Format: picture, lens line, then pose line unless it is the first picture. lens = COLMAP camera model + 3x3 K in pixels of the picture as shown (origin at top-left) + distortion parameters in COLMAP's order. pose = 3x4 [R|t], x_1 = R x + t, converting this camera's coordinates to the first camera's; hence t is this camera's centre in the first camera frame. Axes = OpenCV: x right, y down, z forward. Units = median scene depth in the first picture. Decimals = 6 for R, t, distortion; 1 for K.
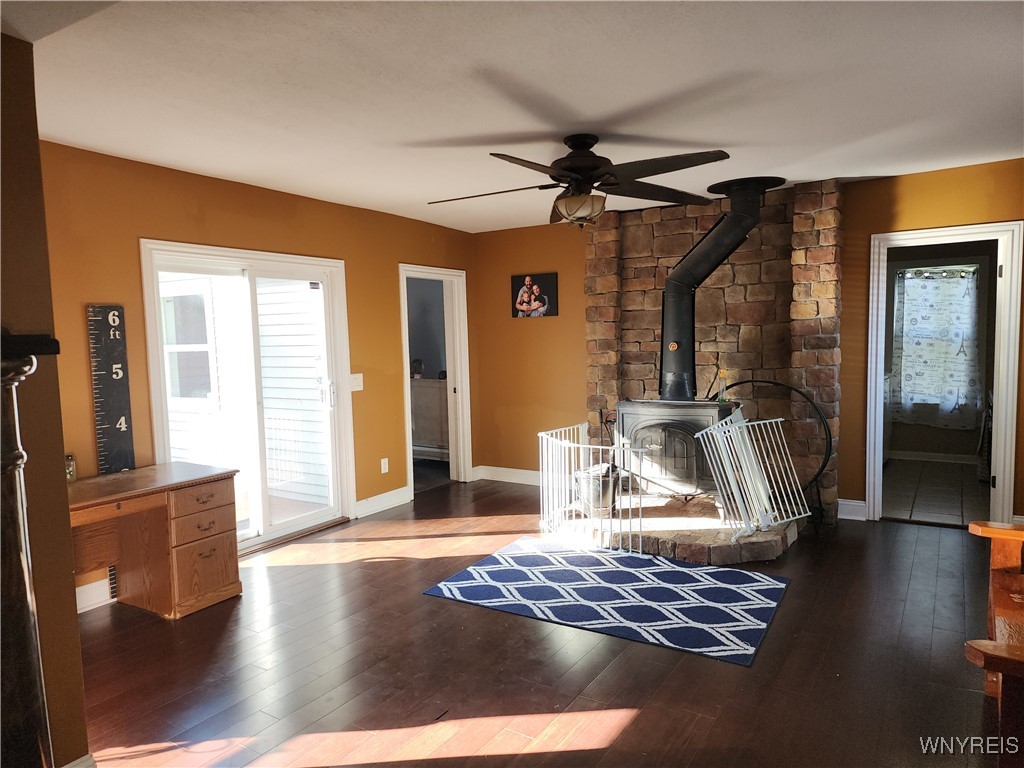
lens RADIAL K [[680.2, 0, 516.5], [0, 680.2, 386.3], [0, 0, 1]] dist [0.103589, -0.092454]
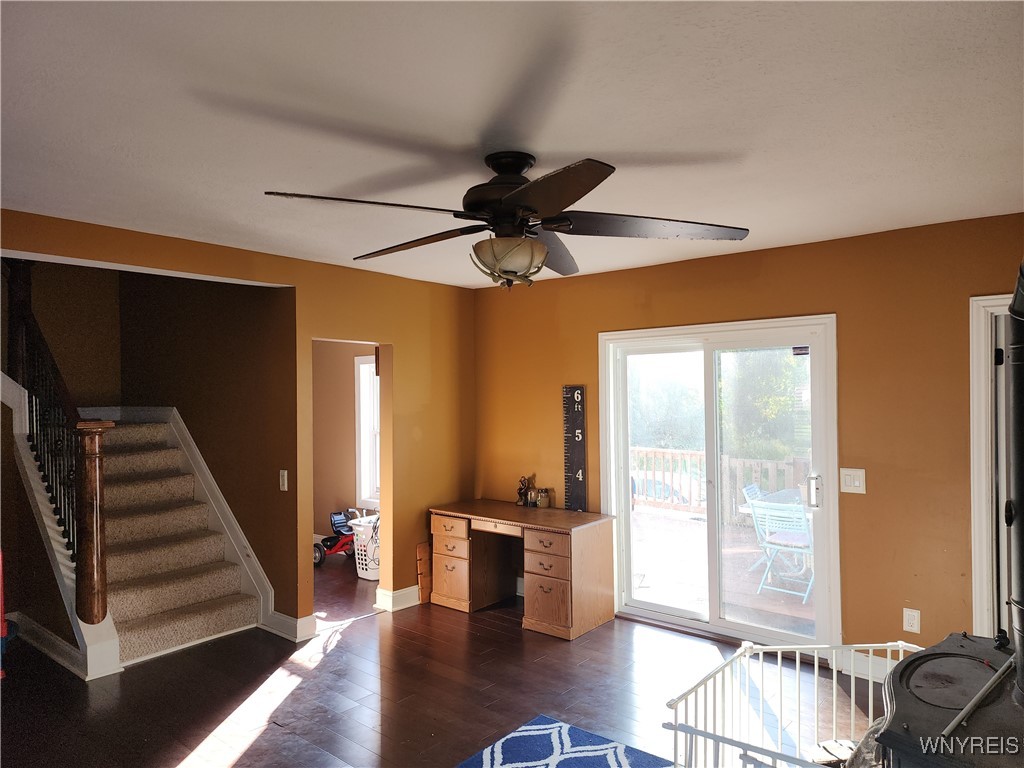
lens RADIAL K [[680.2, 0, 516.5], [0, 680.2, 386.3], [0, 0, 1]] dist [0.103589, -0.092454]
pose [[-0.124549, 0.015558, -0.992091, 0.741373], [-0.064451, 0.997639, 0.023736, -0.139322], [0.990118, 0.066897, -0.123252, 1.045629]]
